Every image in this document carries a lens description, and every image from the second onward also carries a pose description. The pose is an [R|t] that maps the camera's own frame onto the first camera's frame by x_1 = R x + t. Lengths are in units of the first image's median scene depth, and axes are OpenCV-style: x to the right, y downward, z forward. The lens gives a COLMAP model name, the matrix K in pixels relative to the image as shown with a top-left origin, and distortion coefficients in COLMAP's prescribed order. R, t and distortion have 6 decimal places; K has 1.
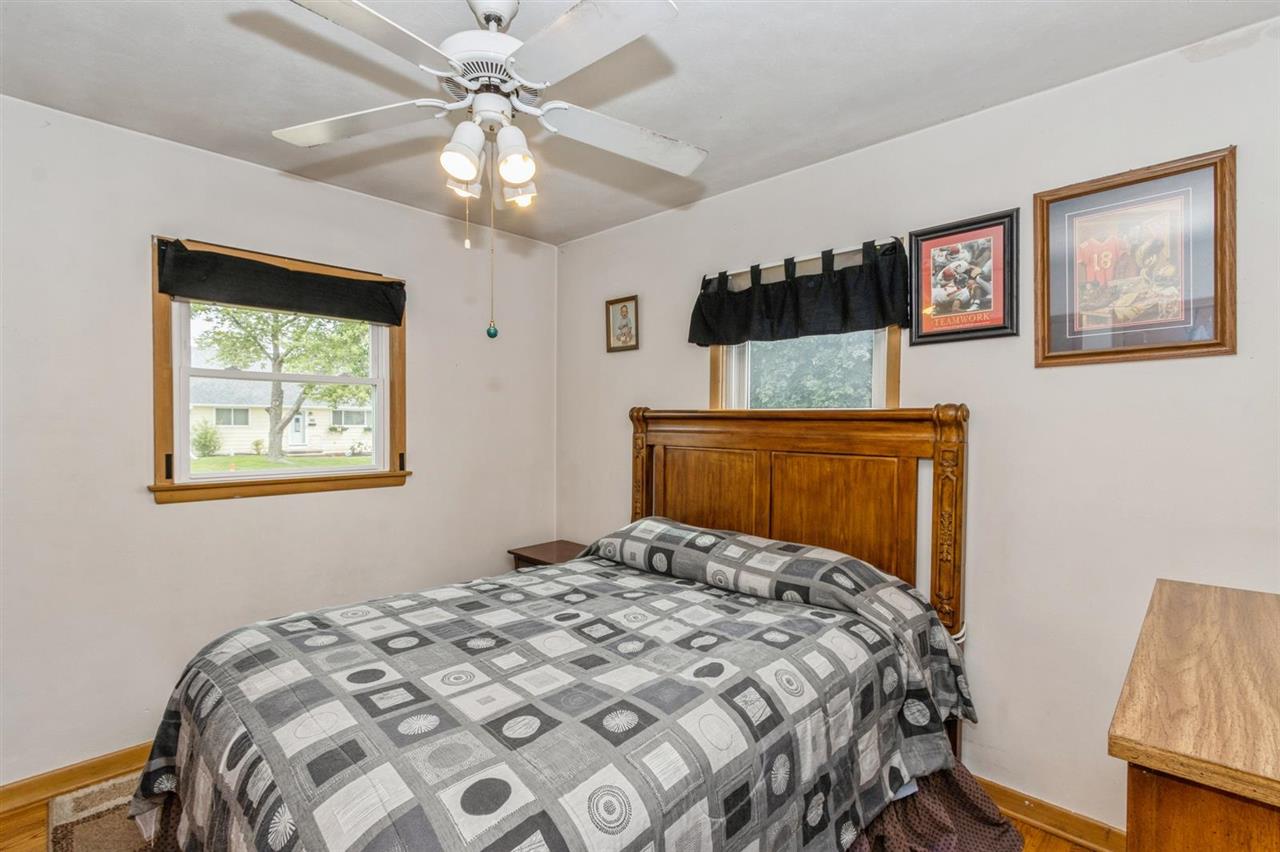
lens RADIAL K [[597.8, 0, 640.9], [0, 597.8, 422.5], [0, 0, 1]] dist [0.002989, -0.000291]
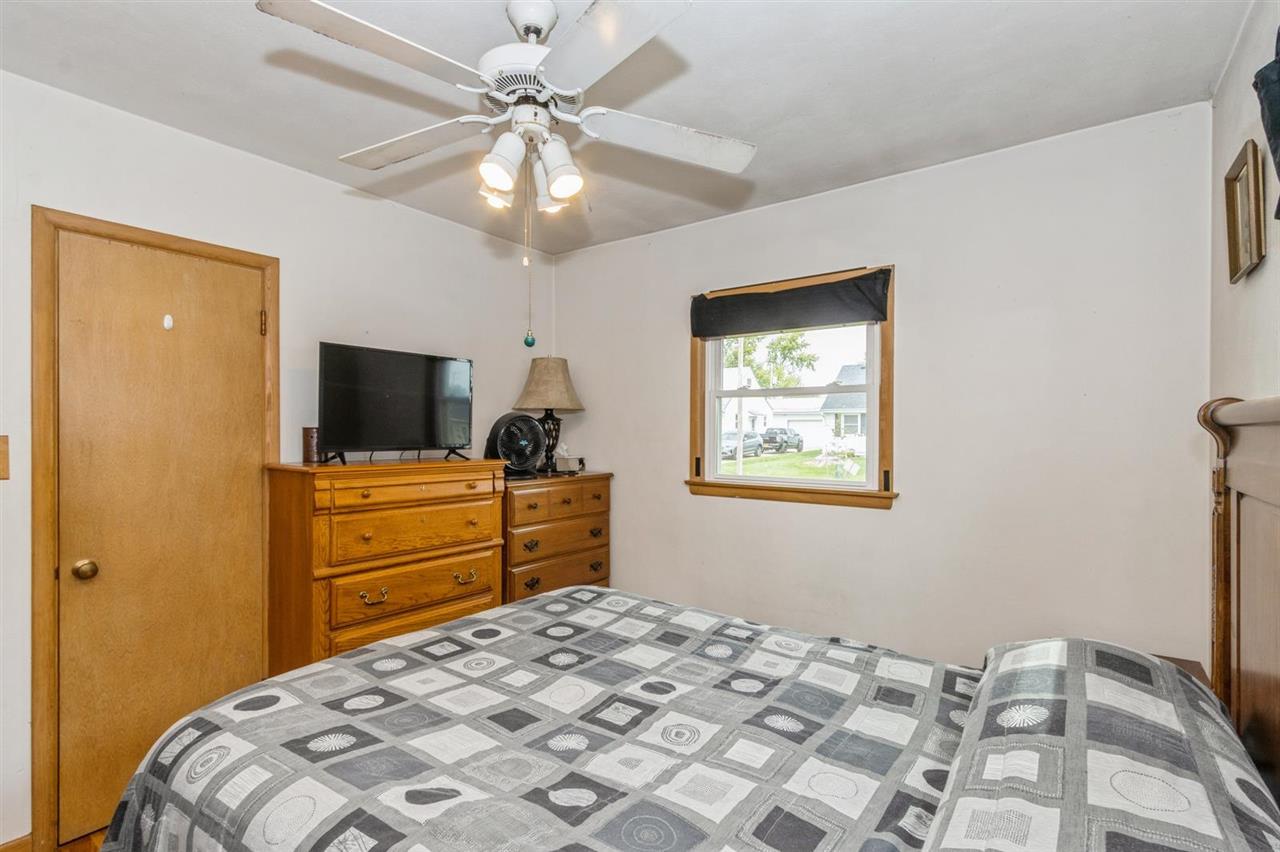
lens RADIAL K [[597.8, 0, 641.3], [0, 597.8, 430.5], [0, 0, 1]] dist [0.002989, -0.000291]
pose [[0.128364, -0.005944, -0.991709, 0.635596], [-0.004703, 0.999967, -0.006602, 0.002660], [0.991716, 0.005511, 0.128332, 0.886518]]
